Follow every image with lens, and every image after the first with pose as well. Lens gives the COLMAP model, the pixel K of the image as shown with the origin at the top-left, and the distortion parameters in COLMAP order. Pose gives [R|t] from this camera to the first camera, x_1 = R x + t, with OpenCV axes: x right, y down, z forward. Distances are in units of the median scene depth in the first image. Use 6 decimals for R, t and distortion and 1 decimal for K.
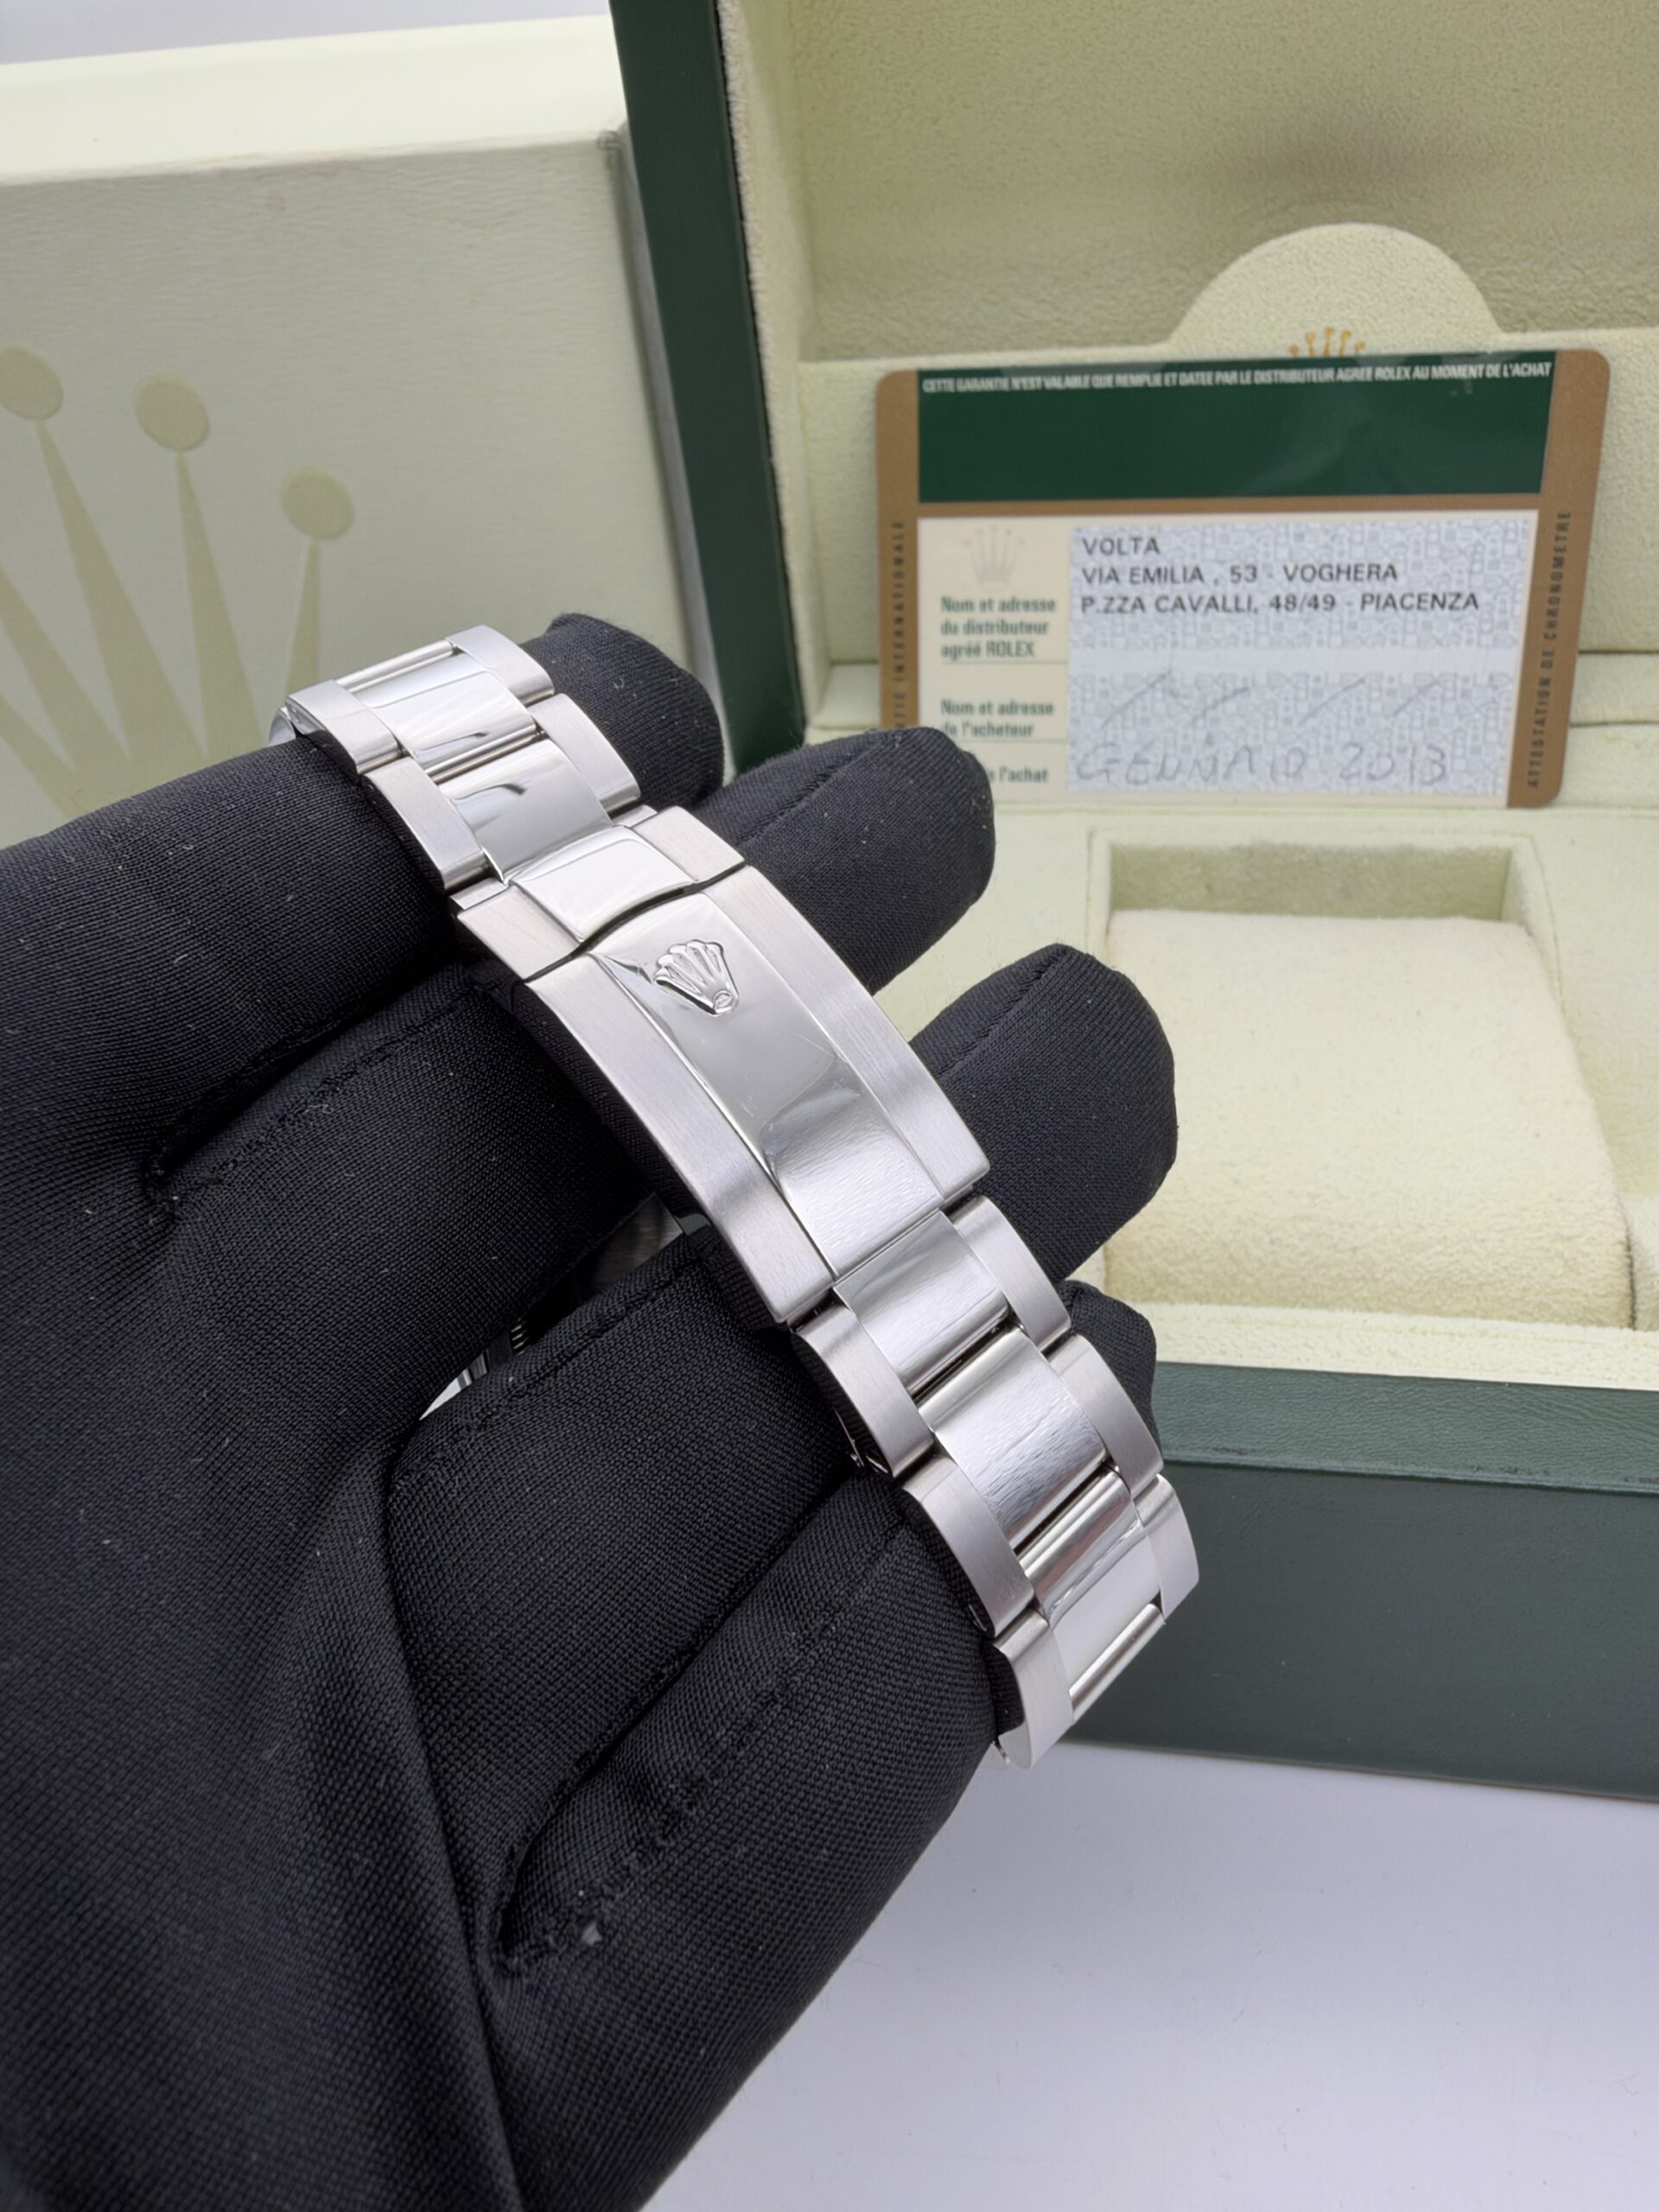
lens RADIAL K [[1673.7, 0, 819.1], [0, 1673.7, 1002.9], [0, 0, 1]] dist [-0.016323, 0.006902]
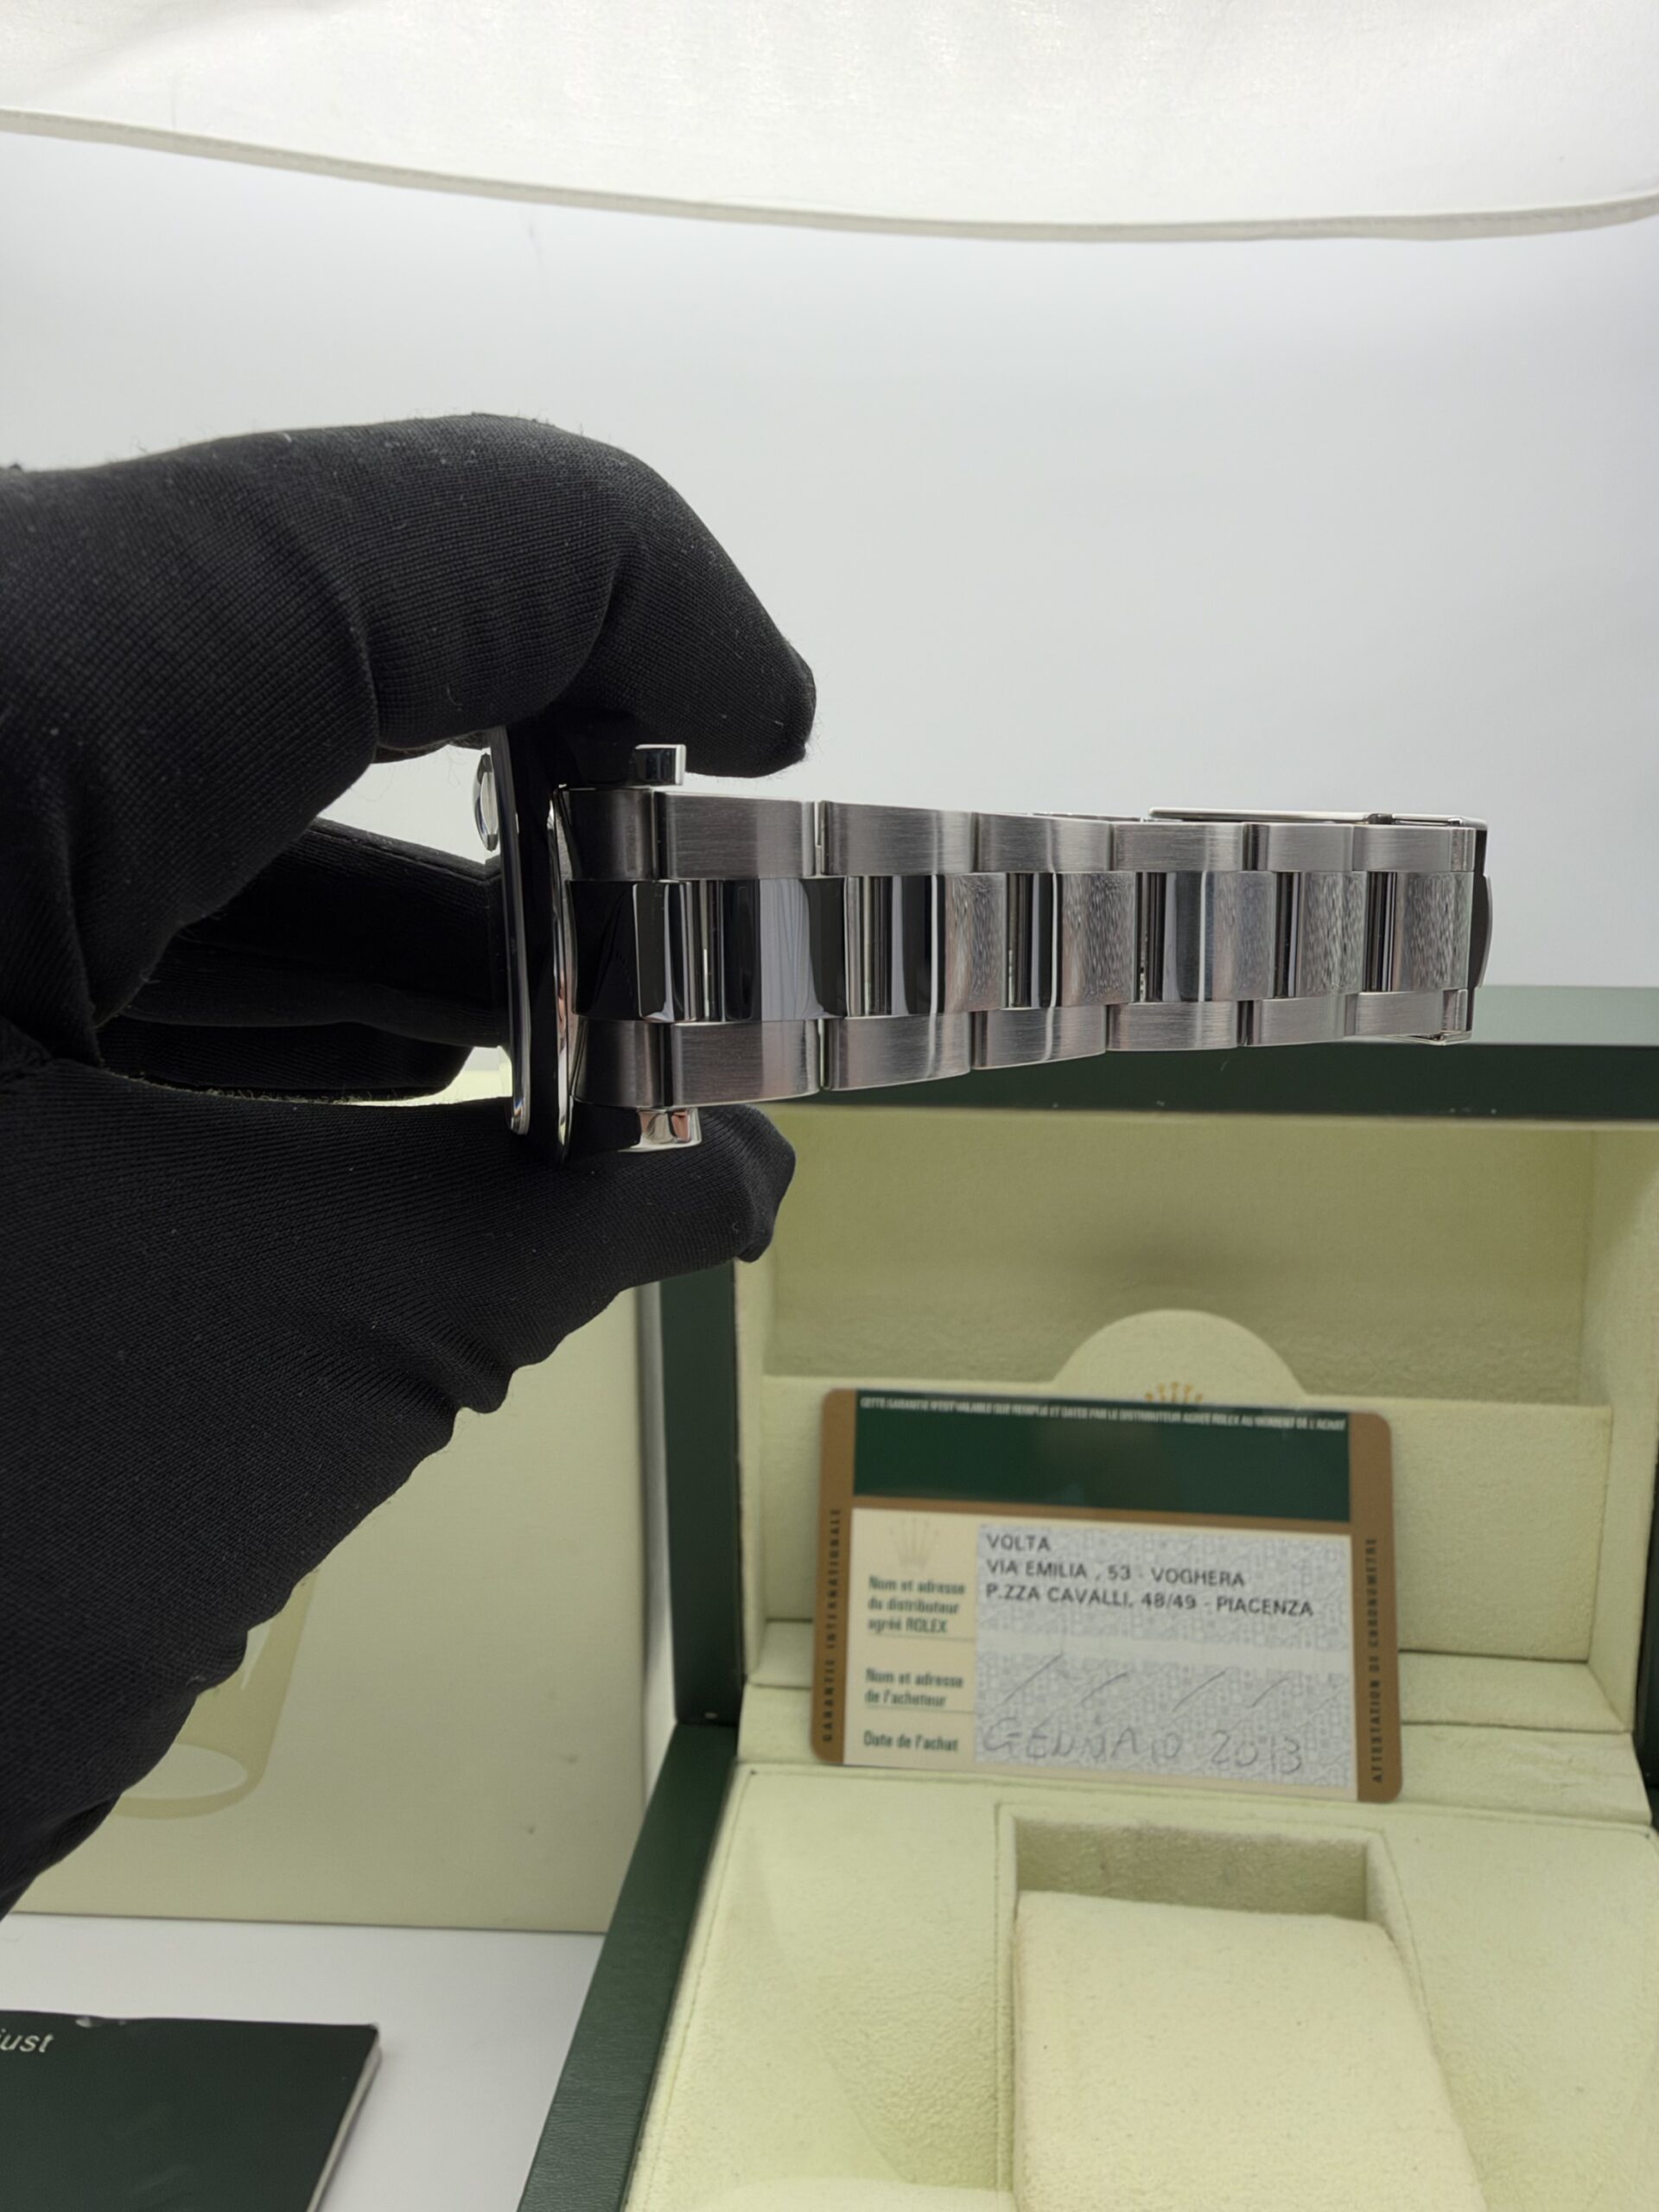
lens RADIAL K [[1628.5, 0, 830.3], [0, 1628.5, 944.6], [0, 0, 1]] dist [-0.000788, 0.011494]
pose [[0.995407, 0.076268, 0.057864, -0.056937], [-0.036198, 0.859392, -0.510034, -0.037825], [-0.088627, 0.505597, 0.858206, -0.222701]]
